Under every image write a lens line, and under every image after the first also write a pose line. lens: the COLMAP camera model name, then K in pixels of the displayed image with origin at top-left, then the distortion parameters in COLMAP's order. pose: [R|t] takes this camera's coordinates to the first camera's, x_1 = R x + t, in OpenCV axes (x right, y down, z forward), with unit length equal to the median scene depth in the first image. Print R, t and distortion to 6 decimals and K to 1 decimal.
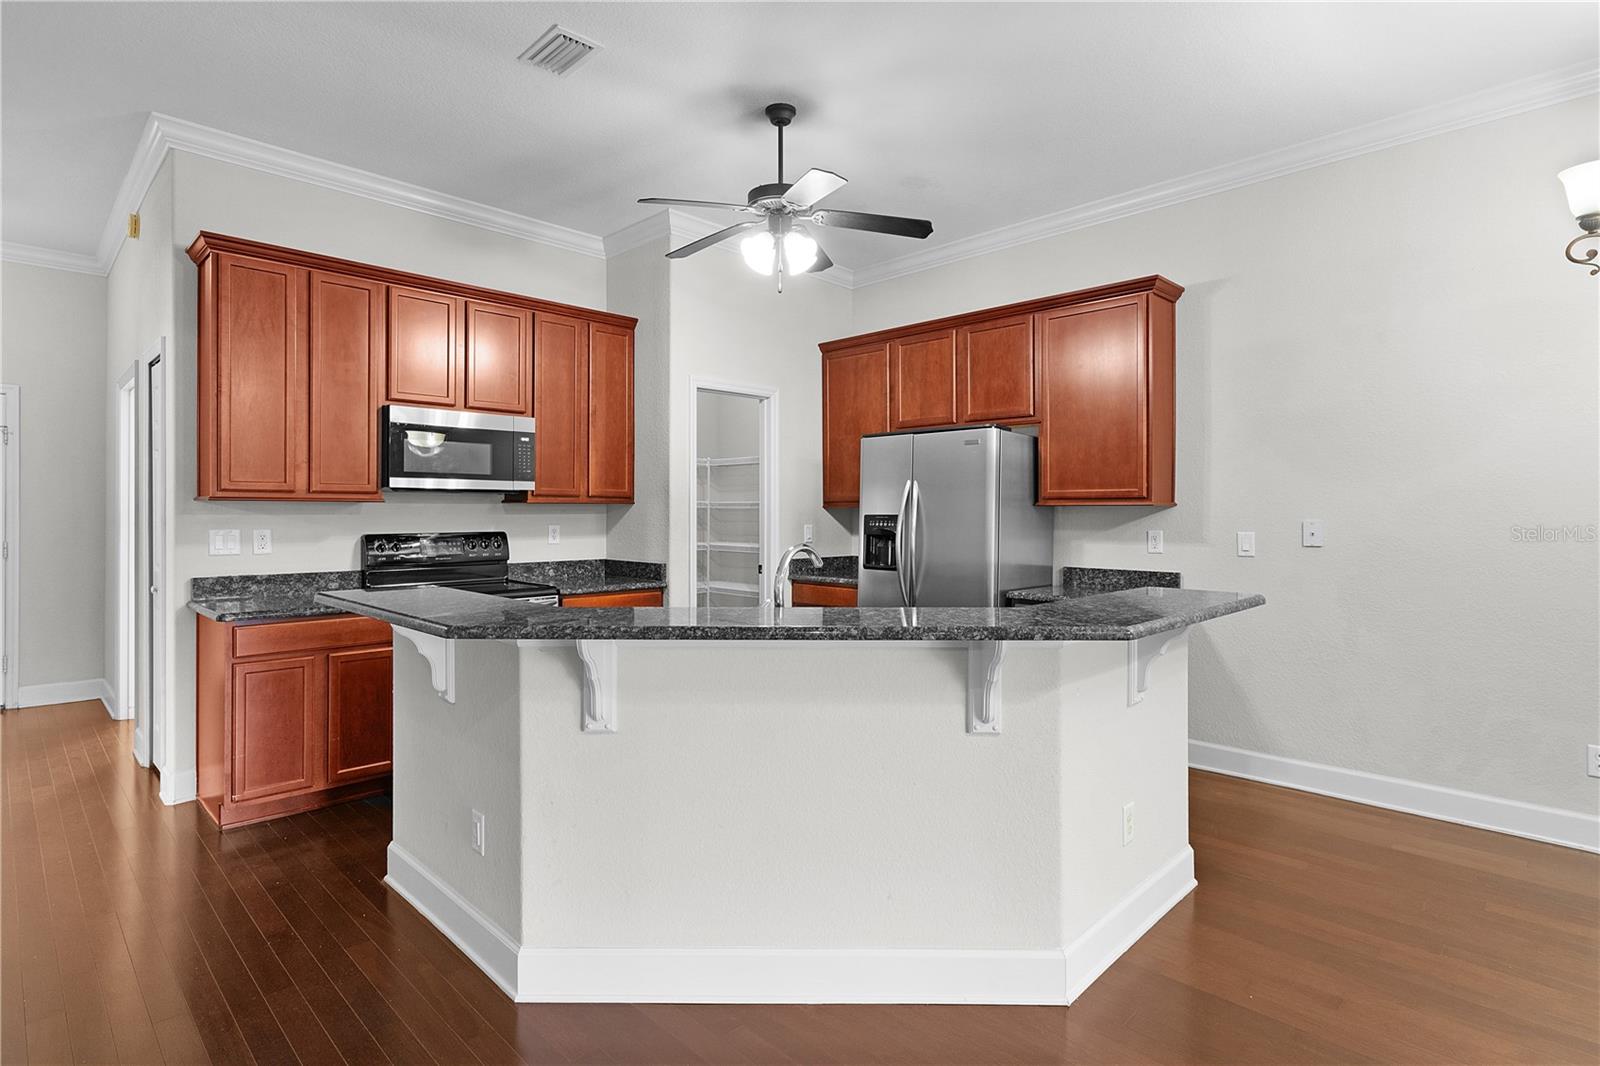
lens RADIAL K [[803.6, 0, 783.7], [0, 803.6, 511.1], [0, 0, 1]] dist [0.006571, -0.001806]
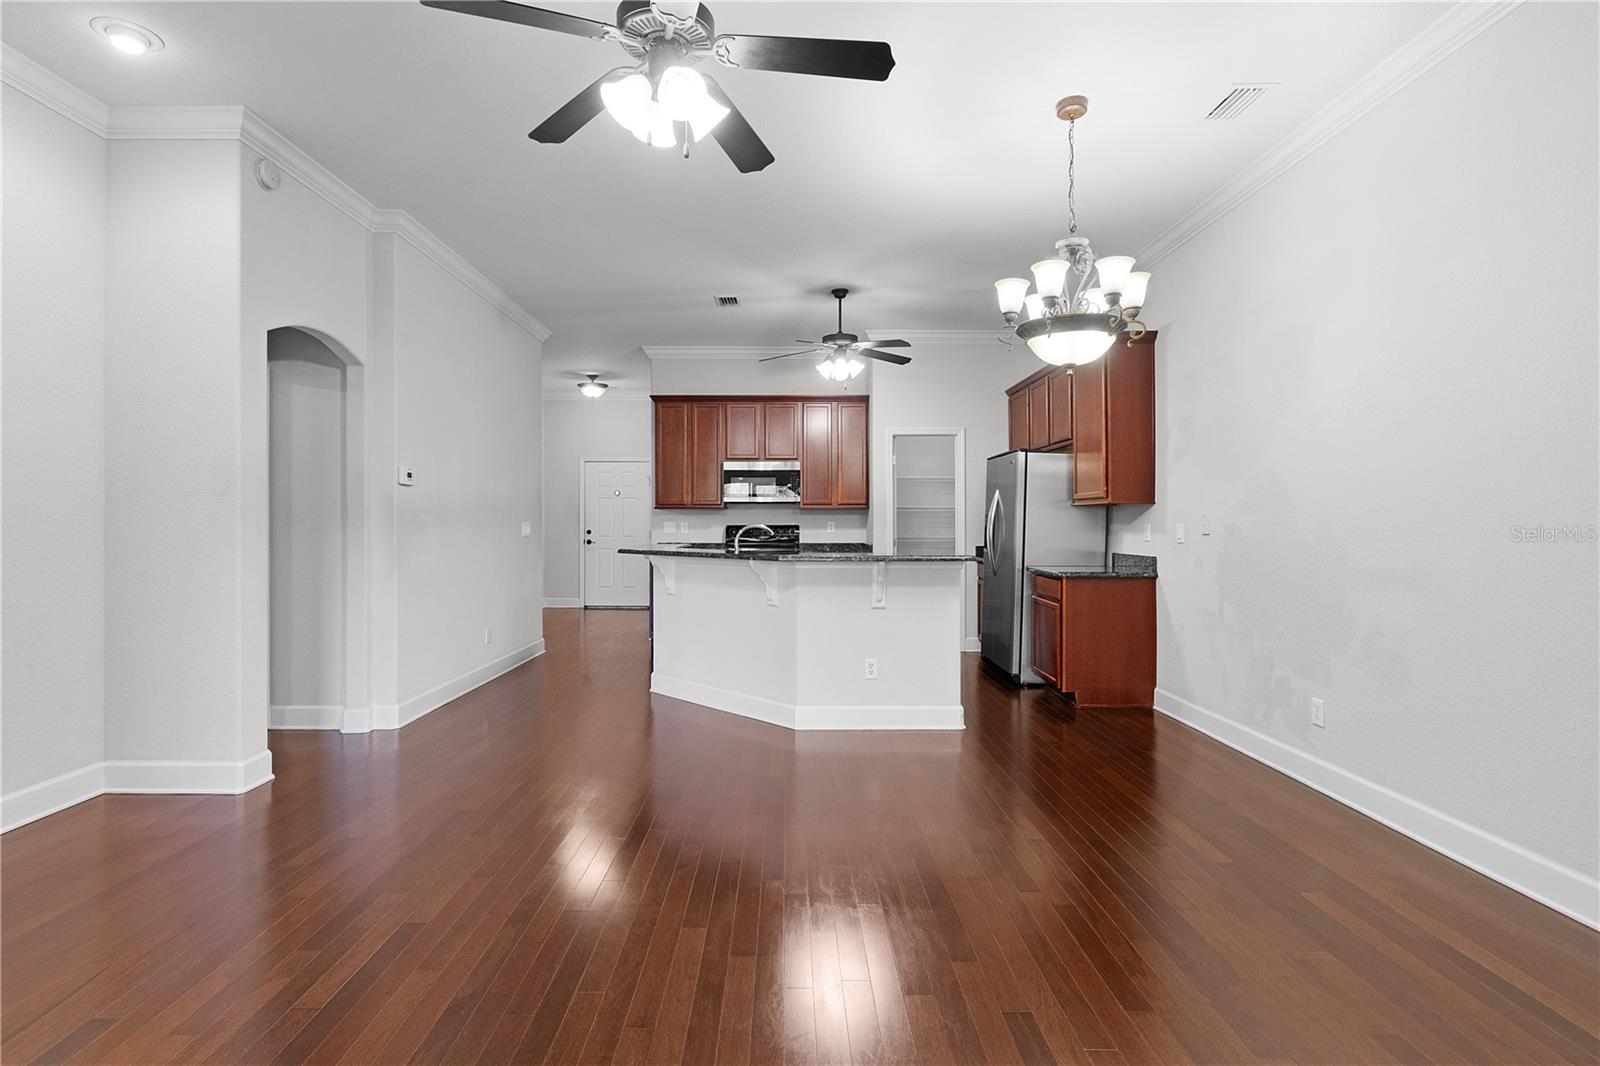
lens RADIAL K [[773.1, 0, 785.6], [0, 773.1, 521.6], [0, 0, 1]] dist [0.005098, 0.001459]
pose [[0.709731, -0.002021, -0.704470, 0.920777], [0.001479, 0.999998, -0.001379, 0.021930], [0.704471, -0.000063, 0.709732, -0.265483]]
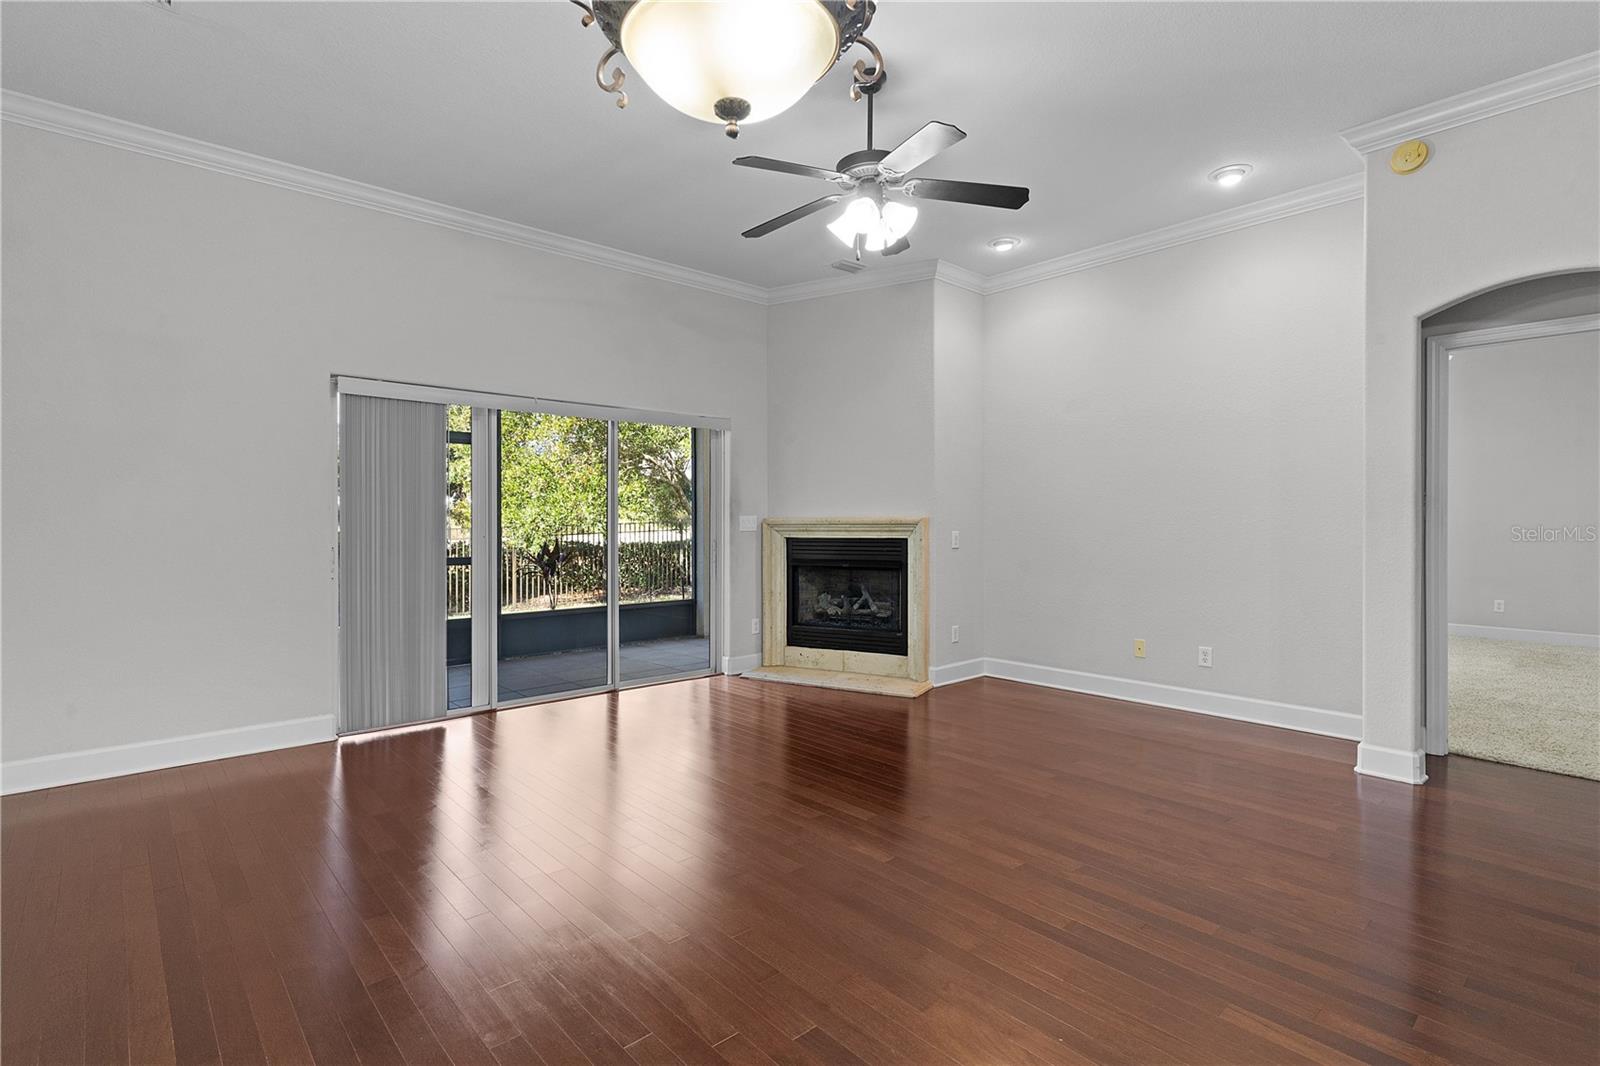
lens RADIAL K [[773.1, 0, 788.9], [0, 773.1, 526.1], [0, 0, 1]] dist [0.005098, 0.001459]
pose [[-0.998437, -0.004200, 0.055724, 0.533258], [-0.003610, 0.999936, 0.010689, 0.021961], [-0.055765, 0.010471, -0.998389, 0.798395]]
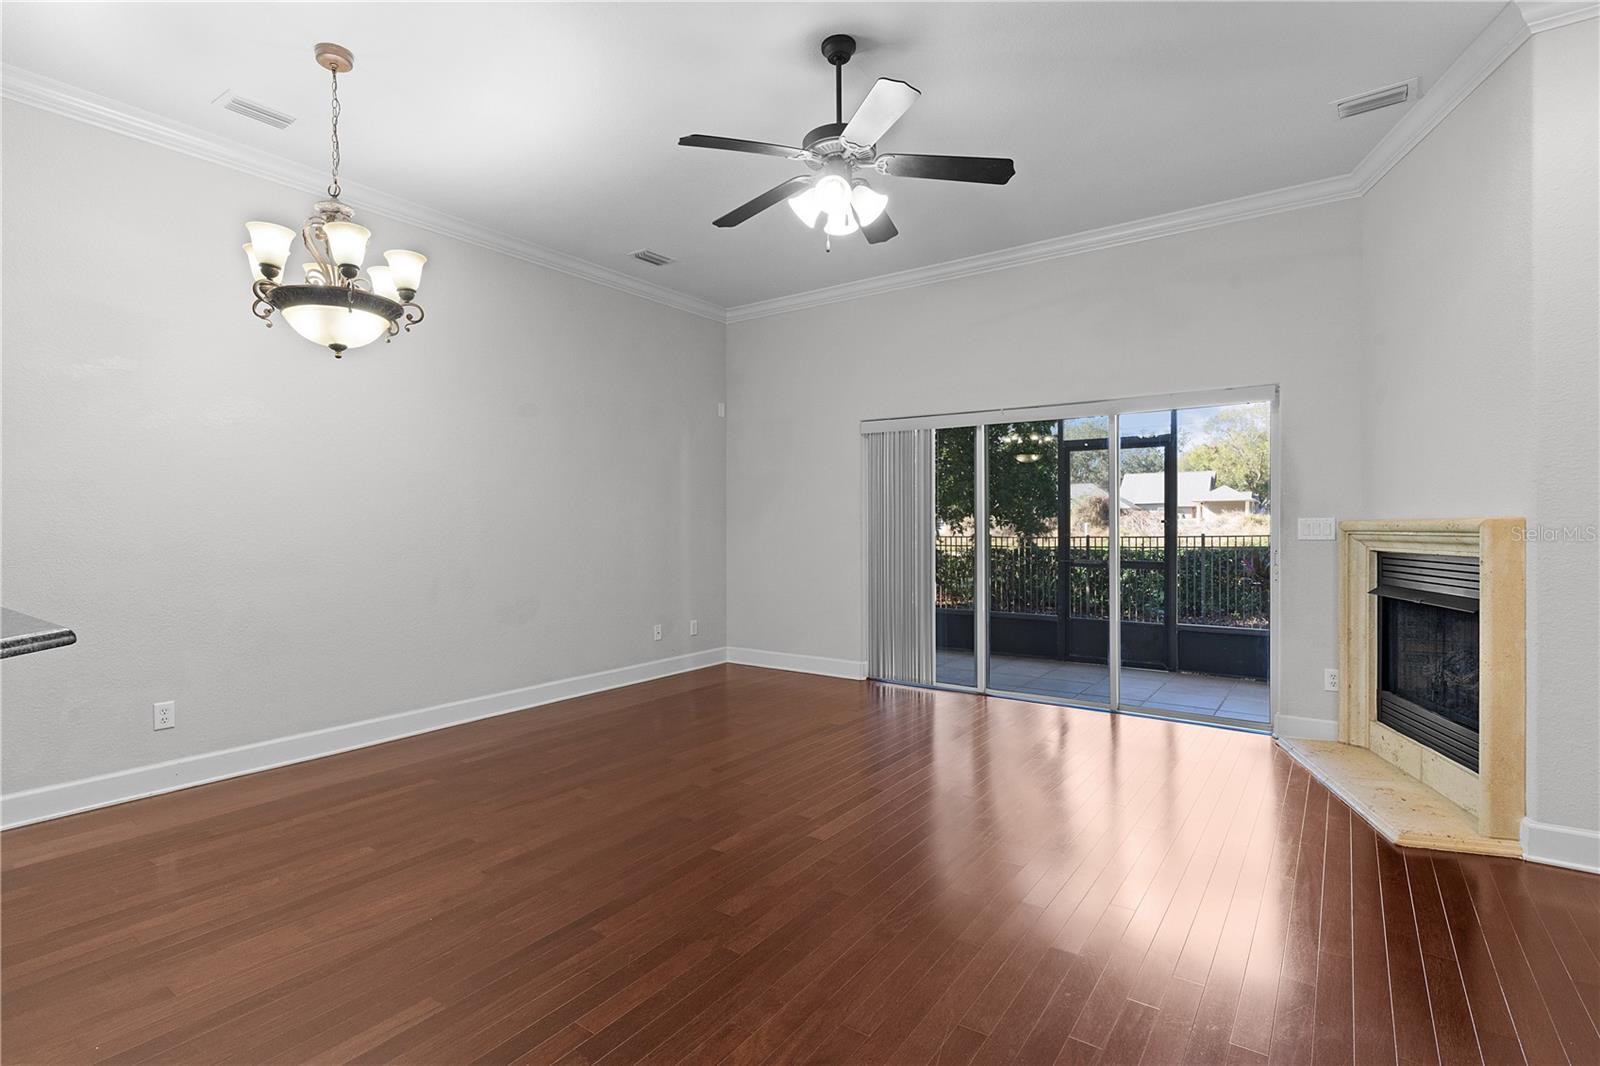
lens RADIAL K [[773.1, 0, 784.3], [0, 773.1, 528.3], [0, 0, 1]] dist [0.005098, 0.001459]
pose [[-0.156695, -0.008760, 0.987608, -0.176494], [0.002410, 0.999954, 0.009251, 0.021486], [-0.987644, 0.003830, -0.156666, 0.207062]]
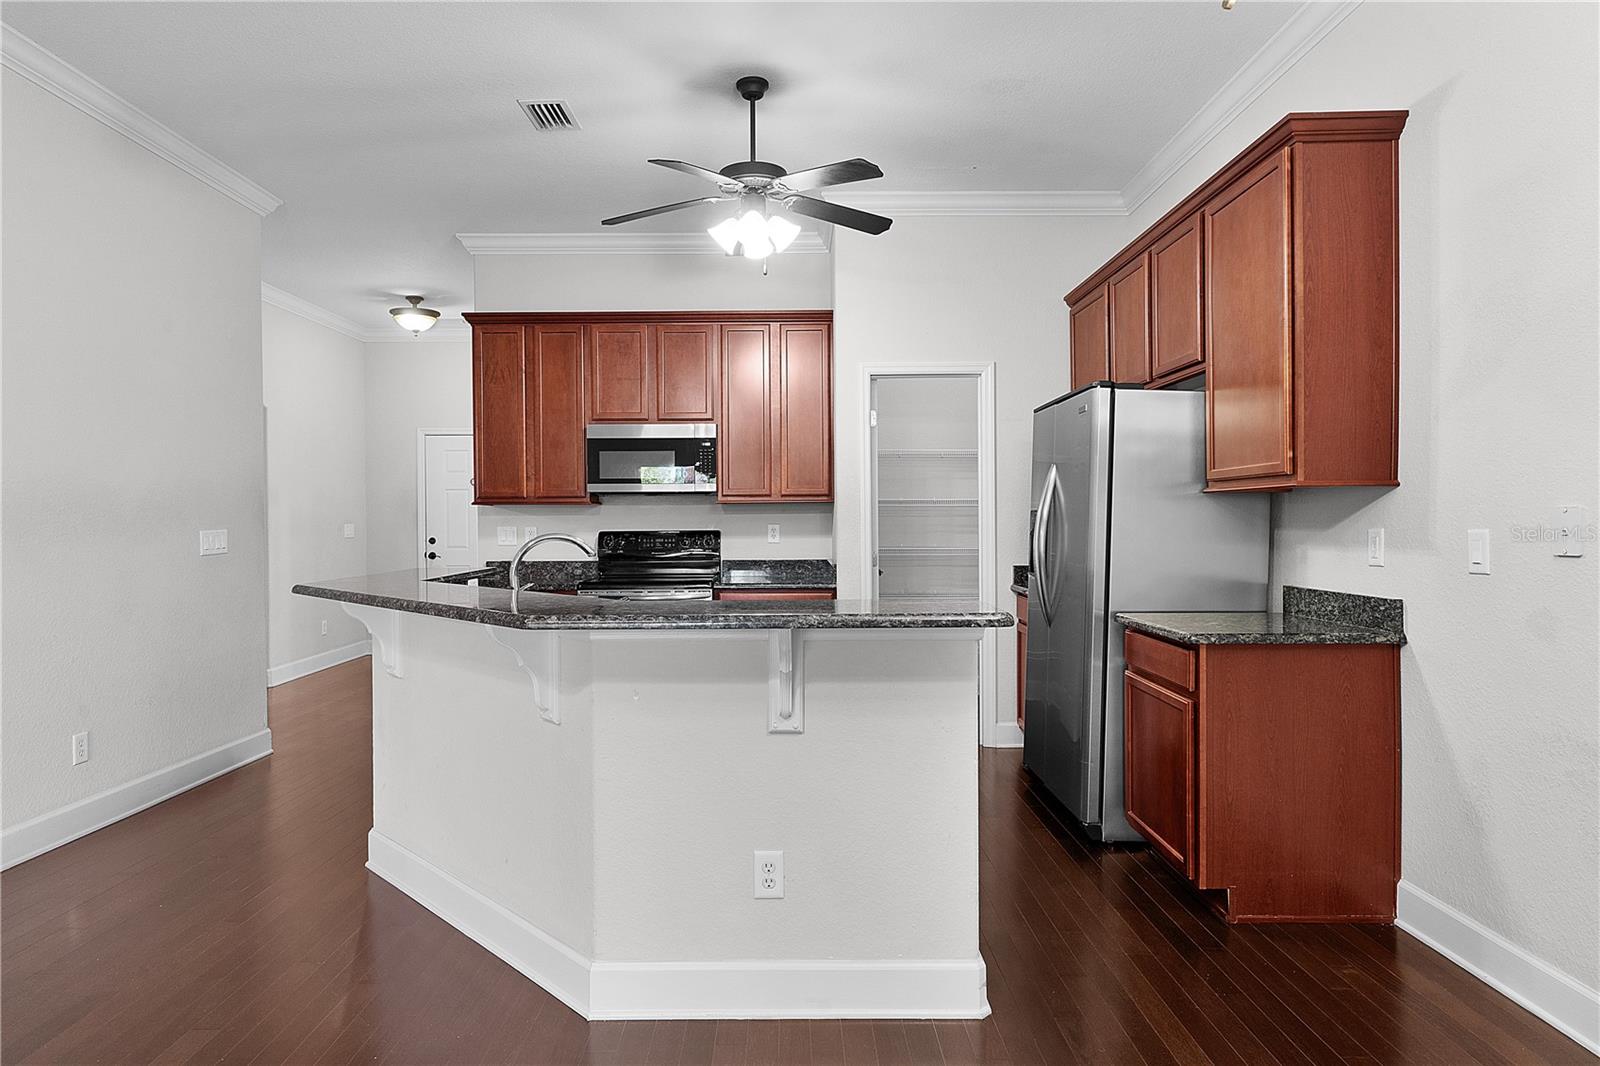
lens RADIAL K [[919.4, 0, 784.3], [0, 919.4, 532.0], [0, 0, 1]] dist [0.002606, 0.004938]
pose [[0.707341, 0.002548, -0.706868, 0.639214], [0.006618, 0.999926, 0.010226, 0.016771], [0.706841, -0.011911, 0.707272, 0.203810]]
